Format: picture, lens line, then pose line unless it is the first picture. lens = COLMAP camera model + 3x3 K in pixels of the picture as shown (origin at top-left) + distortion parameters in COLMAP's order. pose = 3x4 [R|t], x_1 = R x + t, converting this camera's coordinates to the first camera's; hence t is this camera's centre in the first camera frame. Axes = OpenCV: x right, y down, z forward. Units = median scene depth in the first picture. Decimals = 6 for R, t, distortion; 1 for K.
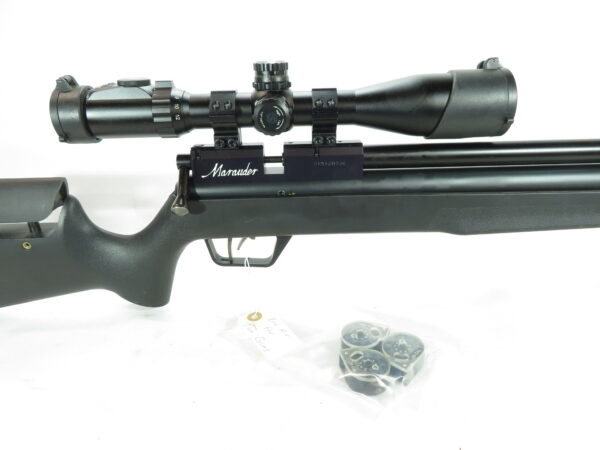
lens RADIAL K [[439.8, 0, 300.0], [0, 439.8, 225.0], [0, 0, 1]] dist [-0.004830, 0.041938]
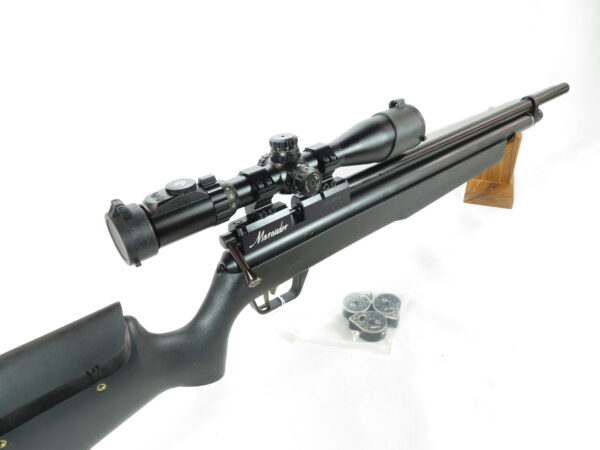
lens RADIAL K [[439.8, 0, 300.0], [0, 439.8, 225.0], [0, 0, 1]] dist [-0.004830, 0.041938]
pose [[0.771718, -0.344518, 0.534563, -0.709880], [0.326288, 0.935983, 0.132185, -0.271383], [-0.545882, 0.072412, 0.834727, -0.014136]]
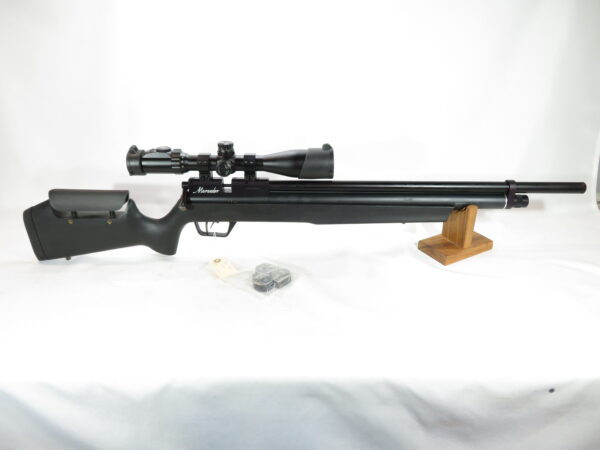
lens RADIAL K [[439.8, 0, 300.0], [0, 439.8, 225.0], [0, 0, 1]] dist [-0.004830, 0.041938]
pose [[0.999231, 0.035808, -0.015992, 0.337137], [-0.035565, 0.999251, 0.015259, -0.003520], [0.016526, -0.014678, 0.999756, -1.137382]]
